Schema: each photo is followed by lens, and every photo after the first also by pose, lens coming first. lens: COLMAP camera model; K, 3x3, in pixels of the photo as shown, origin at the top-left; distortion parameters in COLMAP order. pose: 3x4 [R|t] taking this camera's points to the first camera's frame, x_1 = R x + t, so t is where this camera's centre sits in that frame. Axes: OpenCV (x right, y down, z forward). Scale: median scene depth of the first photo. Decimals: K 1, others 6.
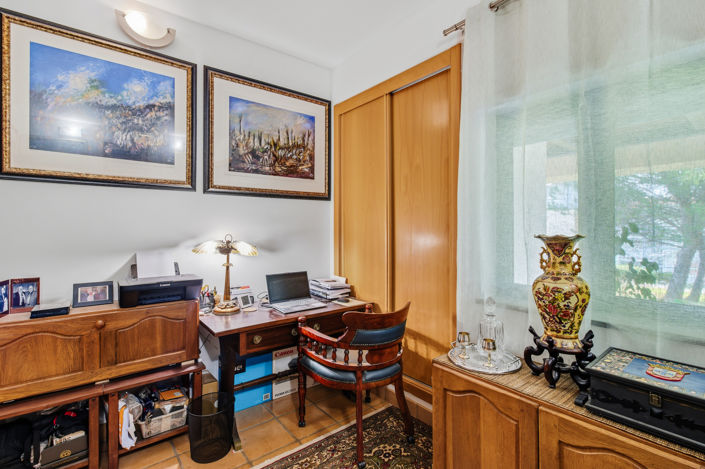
lens RADIAL K [[333.9, 0, 351.8], [0, 333.9, 229.3], [0, 0, 1]] dist [-0.001472, 0.005263]
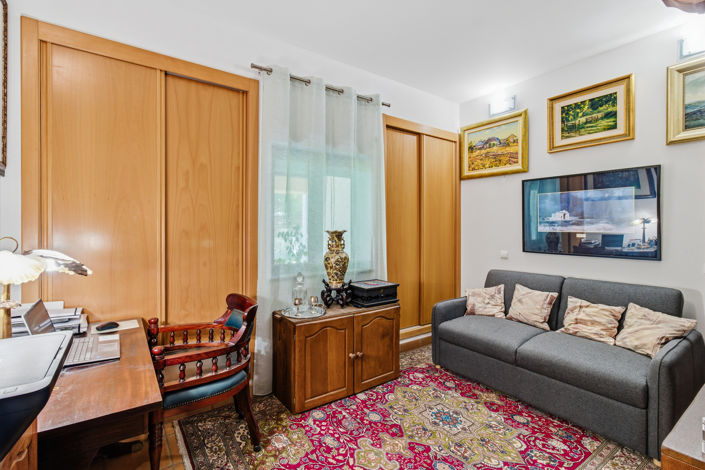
lens RADIAL K [[333.9, 0, 352.4], [0, 333.9, 232.2], [0, 0, 1]] dist [-0.001472, 0.005263]
pose [[0.031164, -0.010033, 0.999464, -1.164453], [0.001217, 0.999949, 0.010000, 0.007215], [-0.999514, 0.000905, 0.031175, 0.751943]]
